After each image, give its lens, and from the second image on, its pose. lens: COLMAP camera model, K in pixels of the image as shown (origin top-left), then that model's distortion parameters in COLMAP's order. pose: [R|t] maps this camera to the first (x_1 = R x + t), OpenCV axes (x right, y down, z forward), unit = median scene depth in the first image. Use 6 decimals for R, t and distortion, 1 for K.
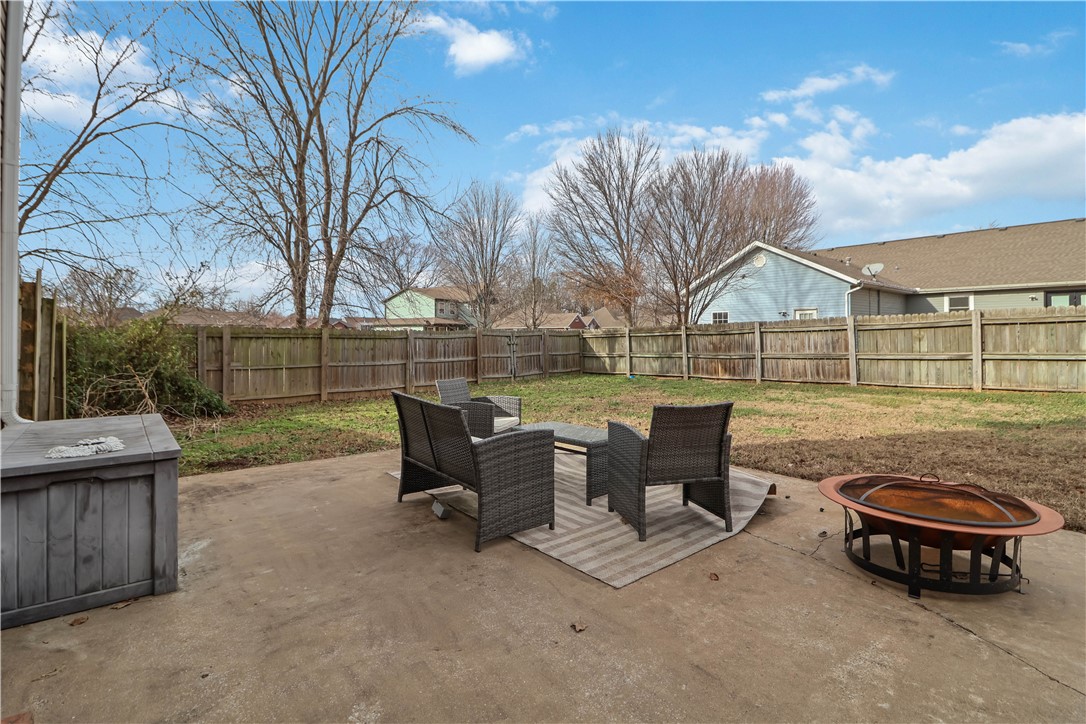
lens RADIAL K [[516.5, 0, 543.6], [0, 516.5, 331.8], [0, 0, 1]] dist [-0.003178, -0.000597]
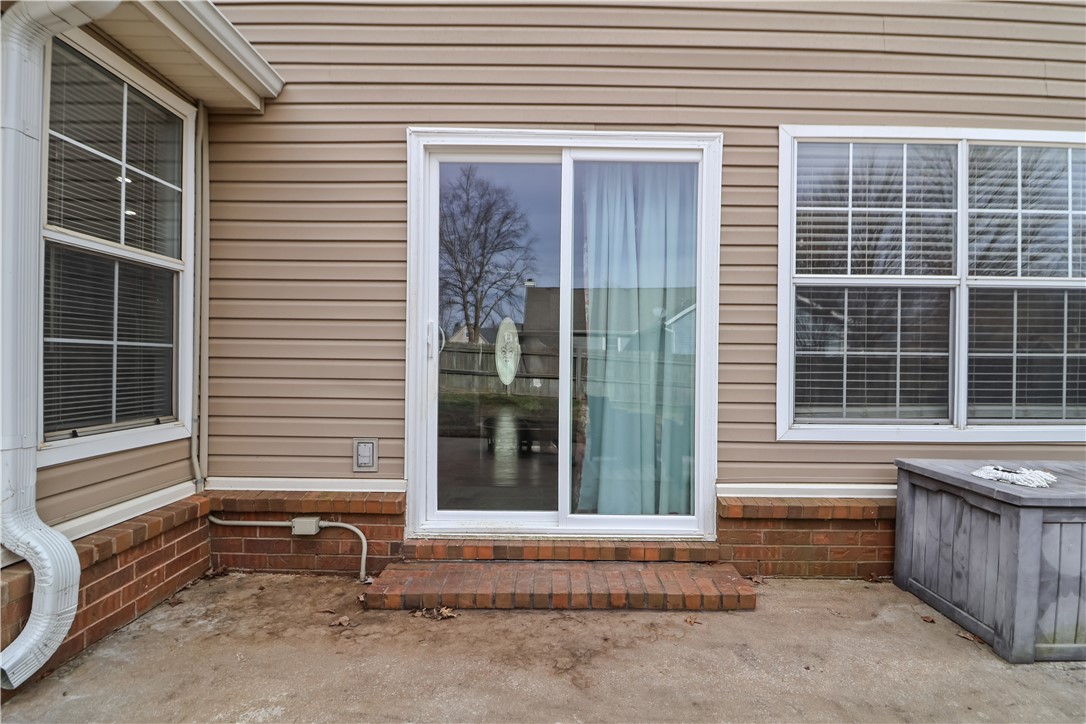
lens RADIAL K [[506.1, 0, 556.2], [0, 506.1, 367.0], [0, 0, 1]] dist [0.009345, -0.017001]
pose [[-0.634315, -0.000191, -0.773074, 0.349024], [-0.002581, 0.999995, 0.001871, 0.023409], [0.773070, 0.003182, -0.634313, 0.881487]]
